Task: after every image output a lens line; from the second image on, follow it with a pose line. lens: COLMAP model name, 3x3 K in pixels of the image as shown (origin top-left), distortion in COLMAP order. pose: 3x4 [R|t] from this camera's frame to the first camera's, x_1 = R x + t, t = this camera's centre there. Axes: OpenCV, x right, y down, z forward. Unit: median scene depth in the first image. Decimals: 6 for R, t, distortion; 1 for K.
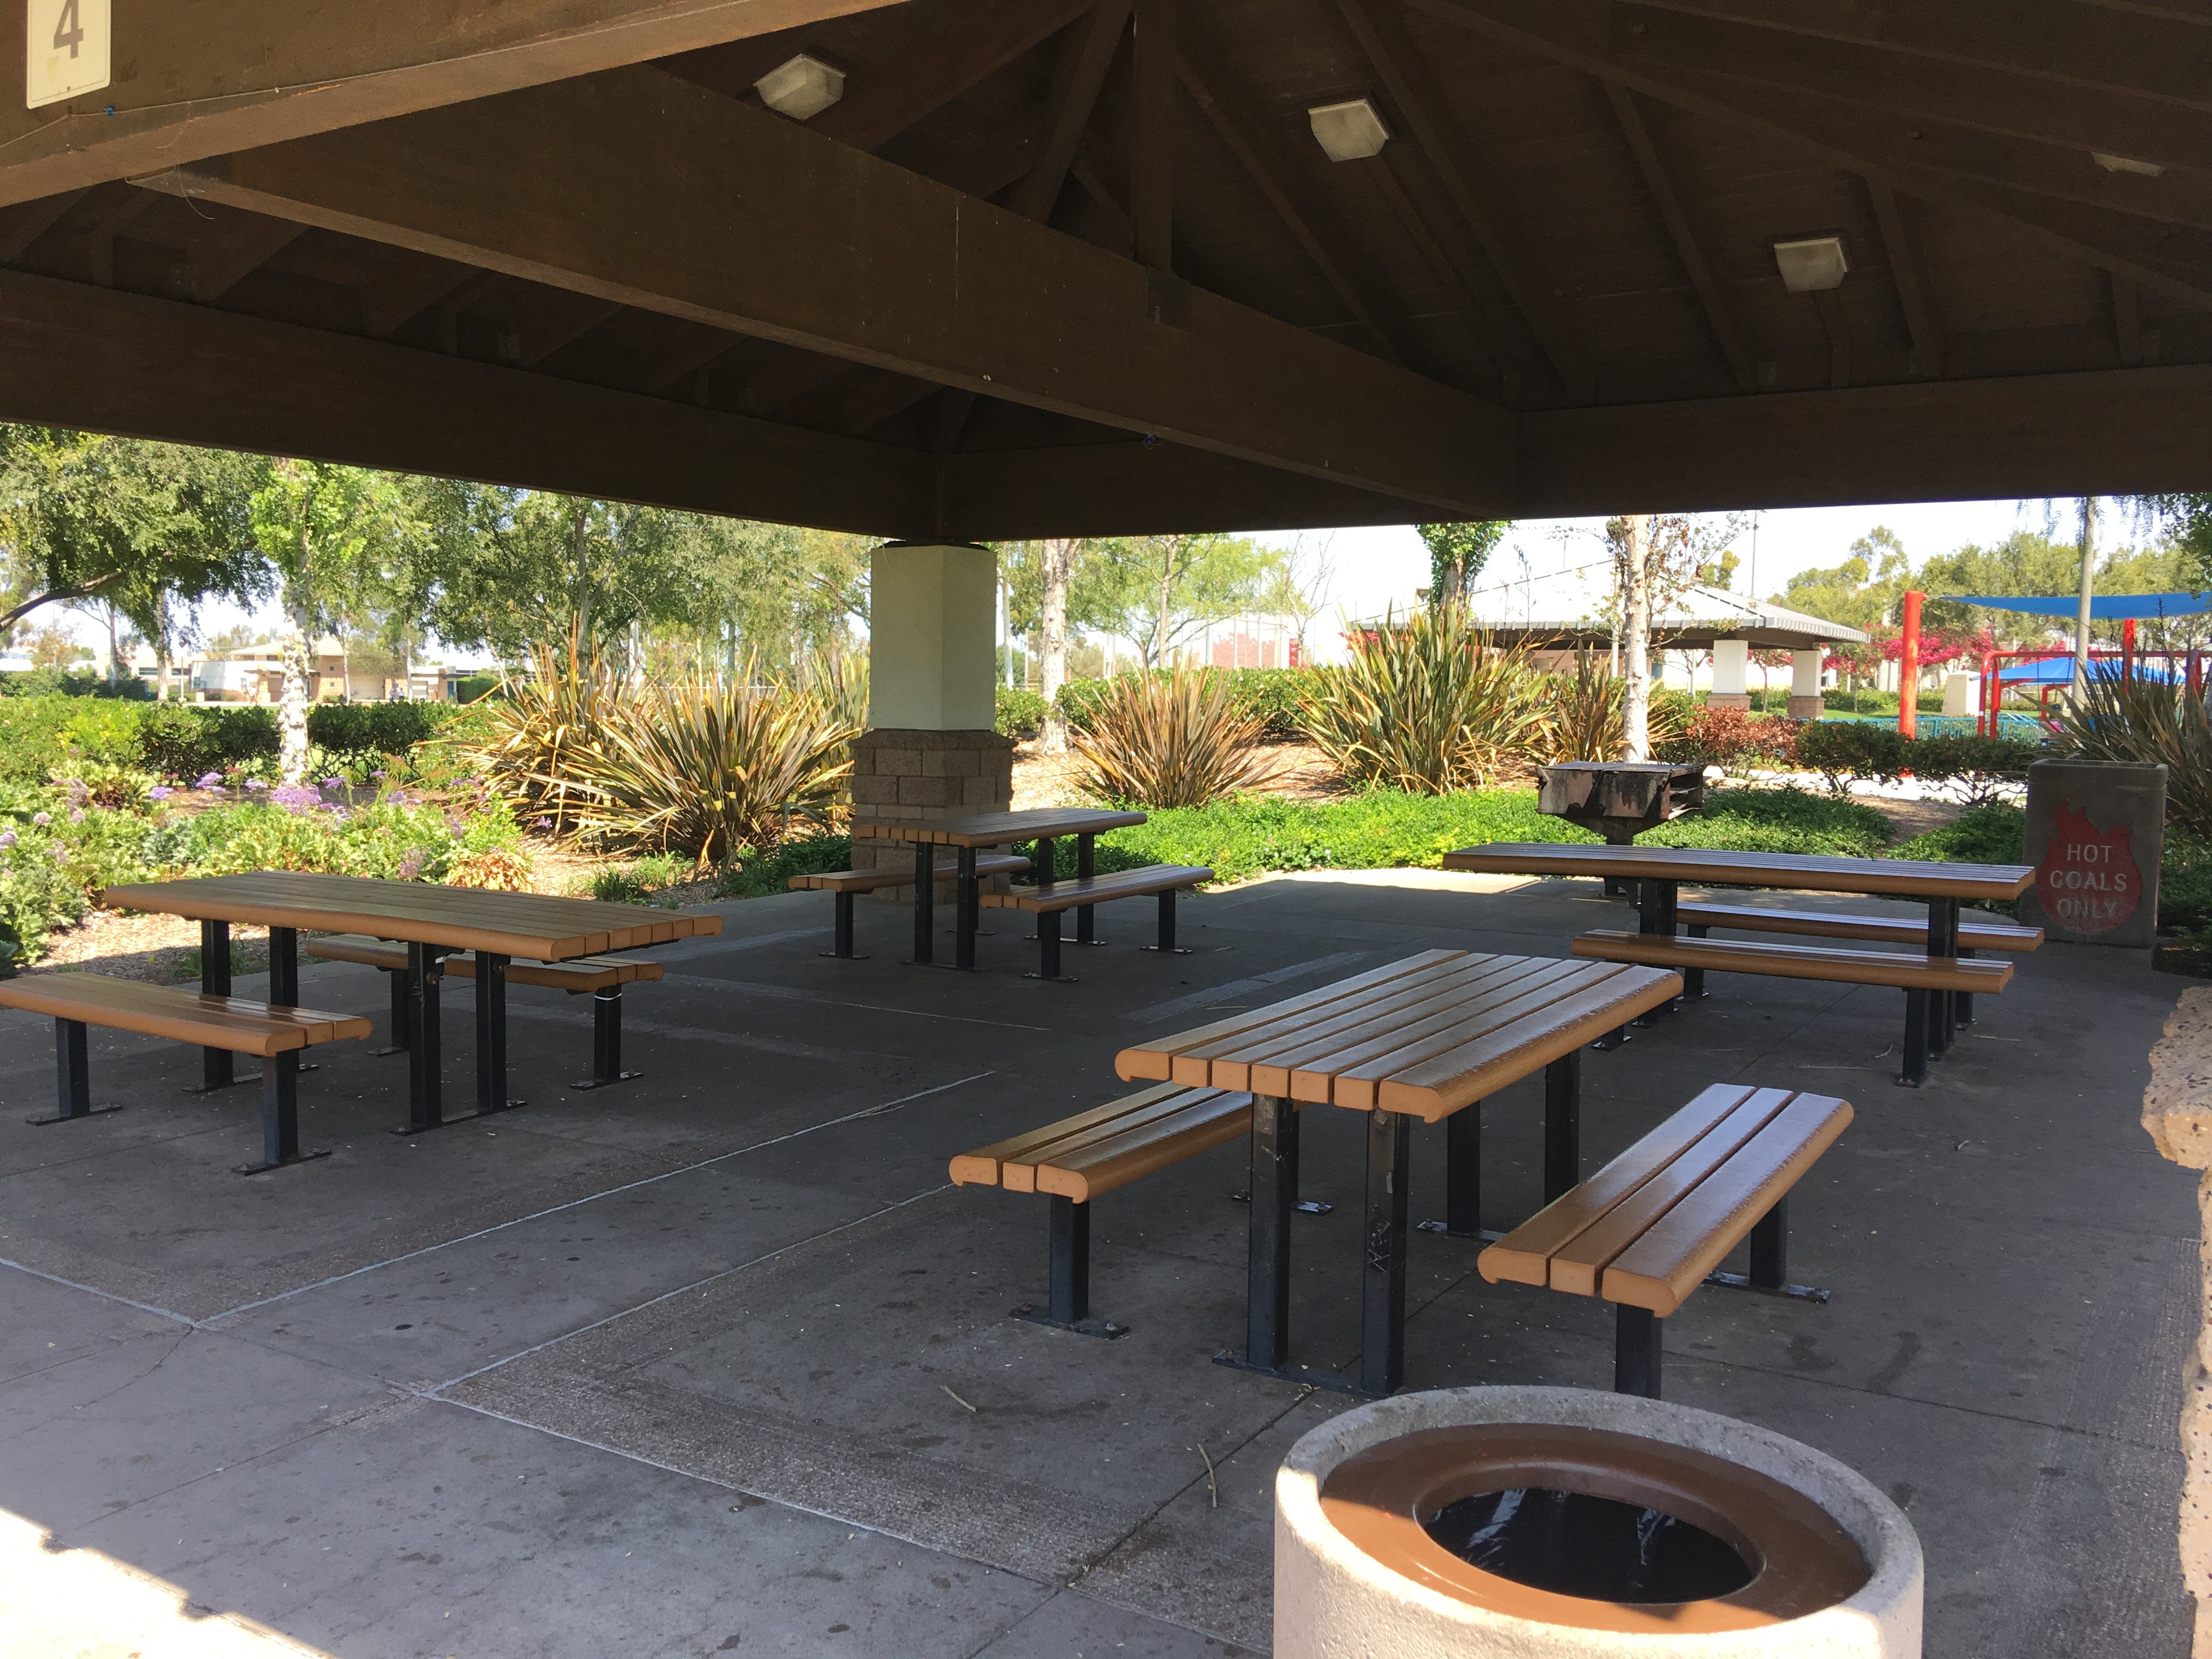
lens RADIAL K [[1867.2, 0, 1106.0], [0, 1867.2, 829.5], [0, 0, 1]] dist [0.113714, 0.000113]
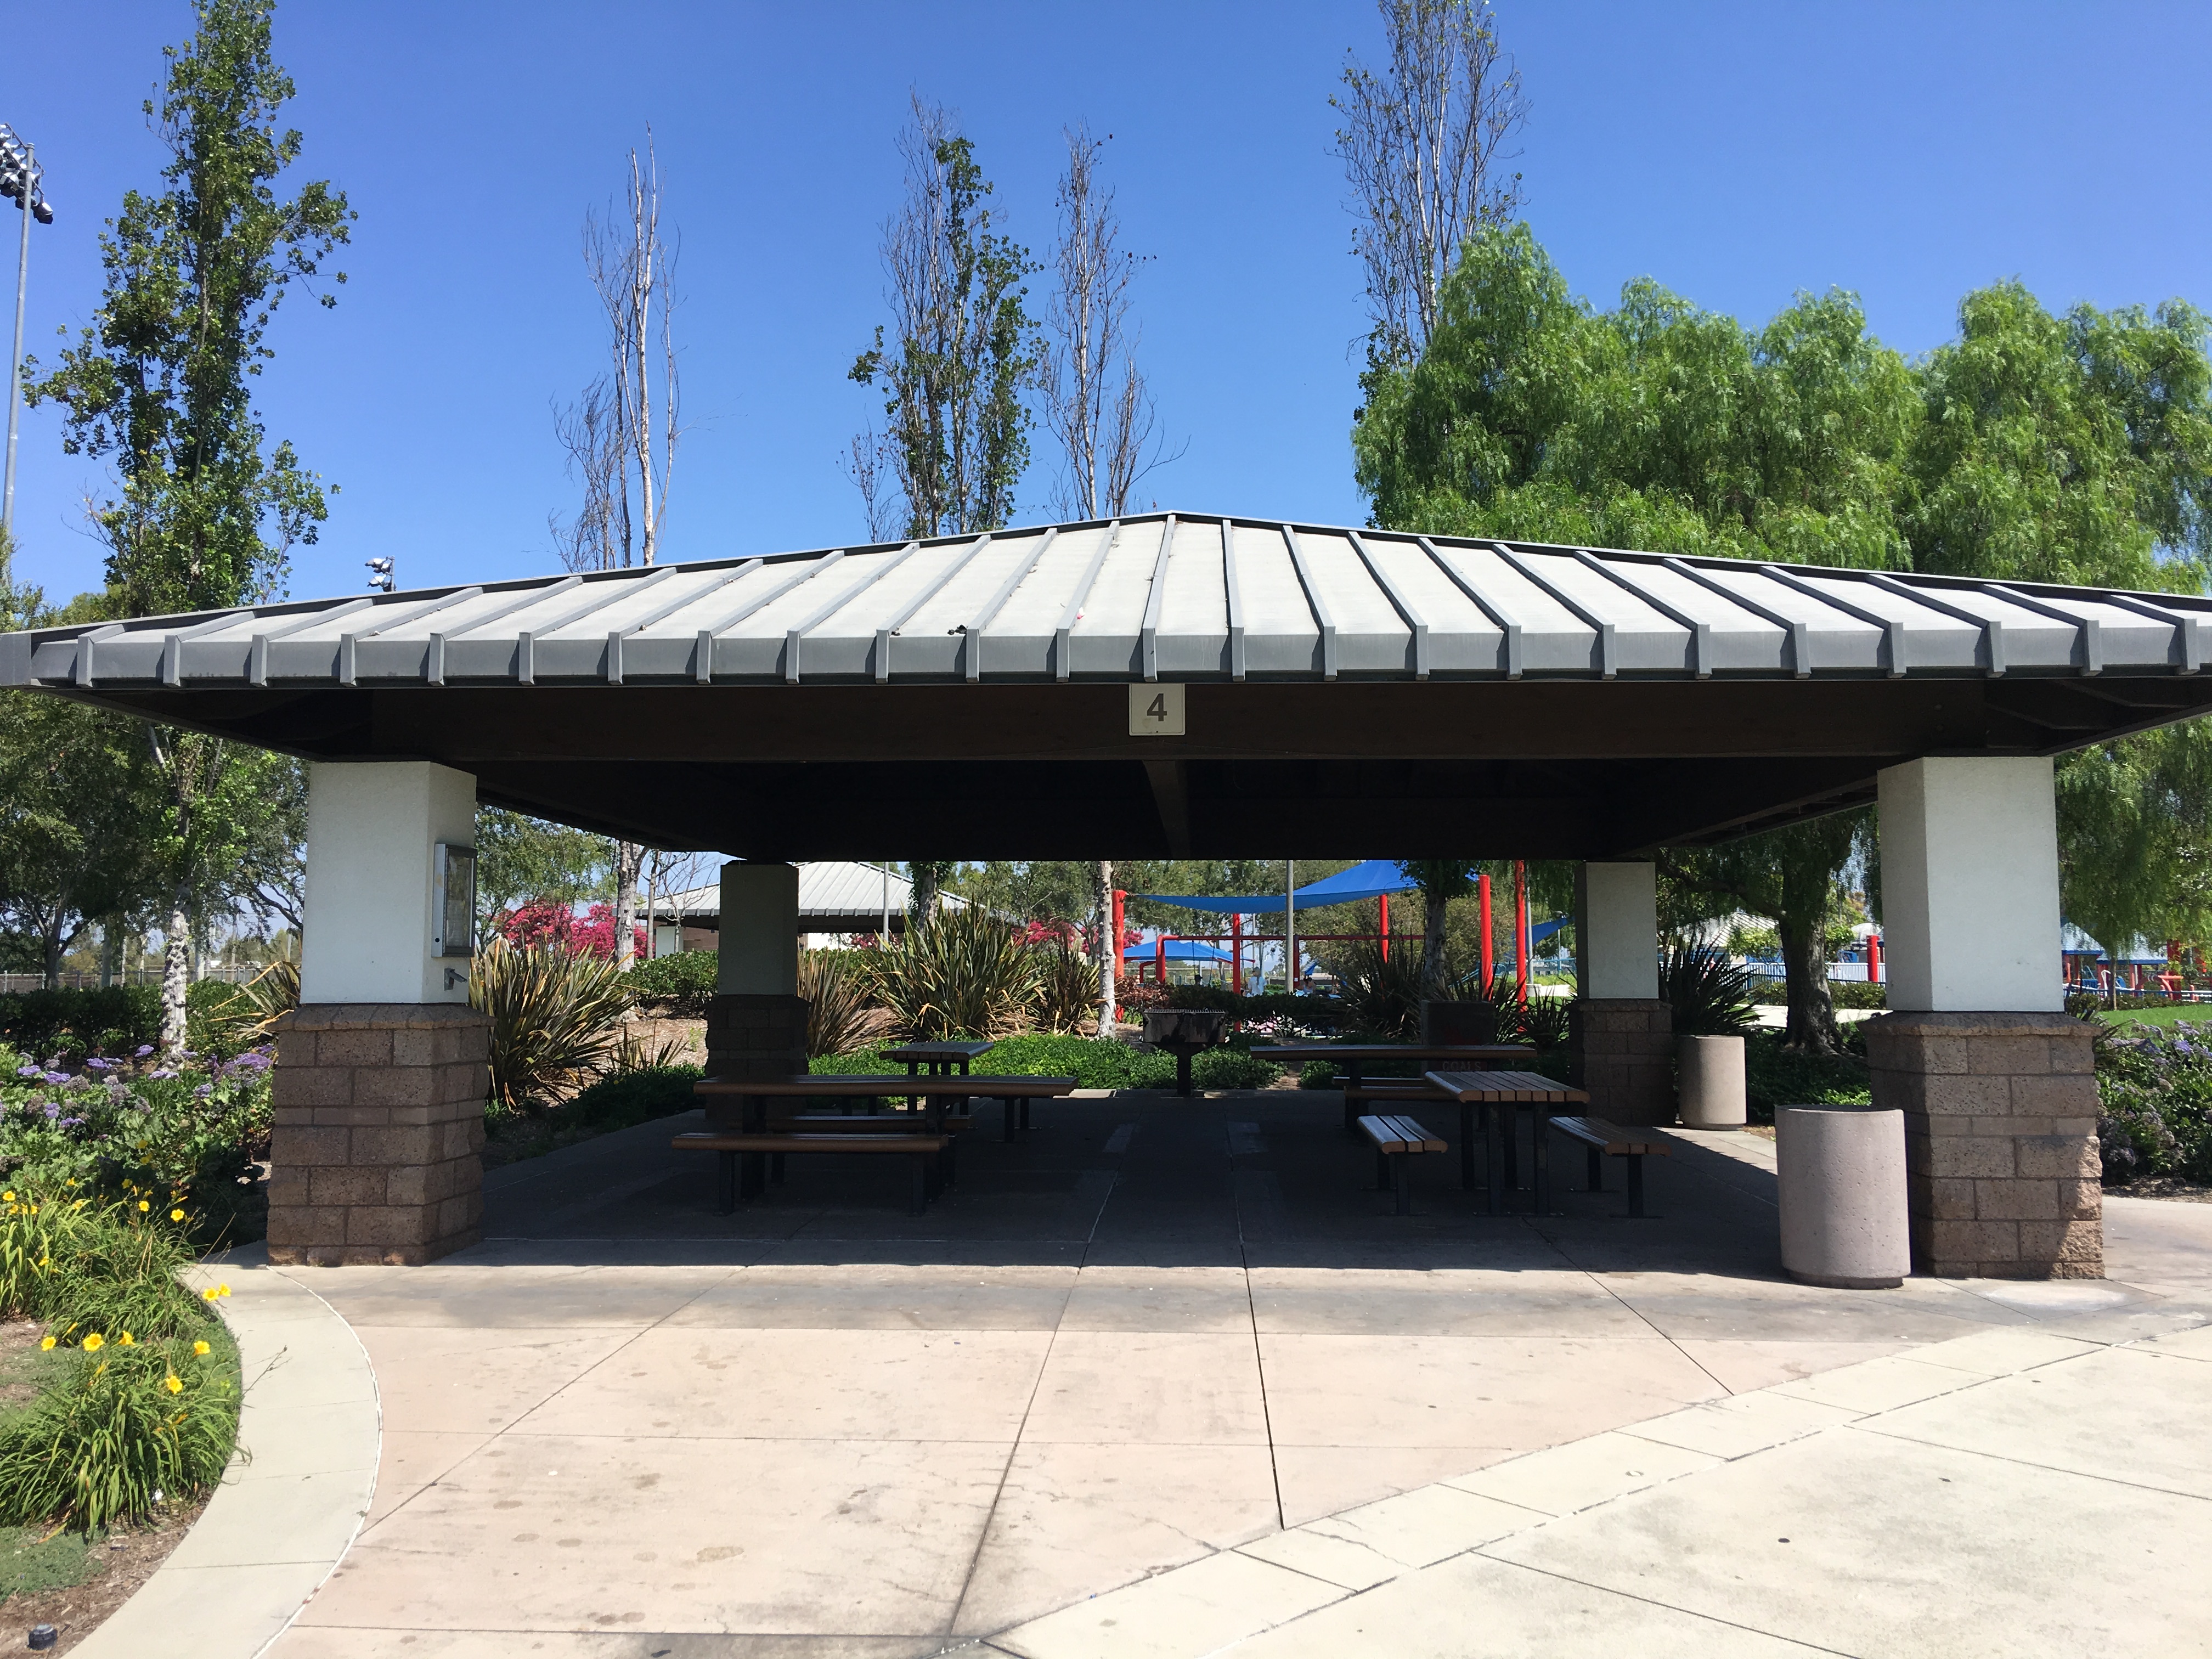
lens RADIAL K [[1867.2, 0, 1106.0], [0, 1867.2, 829.5], [0, 0, 1]] dist [0.113714, 0.000113]
pose [[0.876081, 0.028627, 0.481313, -0.497220], [0.043932, 0.989344, -0.138808, 0.027890], [-0.480158, 0.142752, 0.865489, -0.313411]]
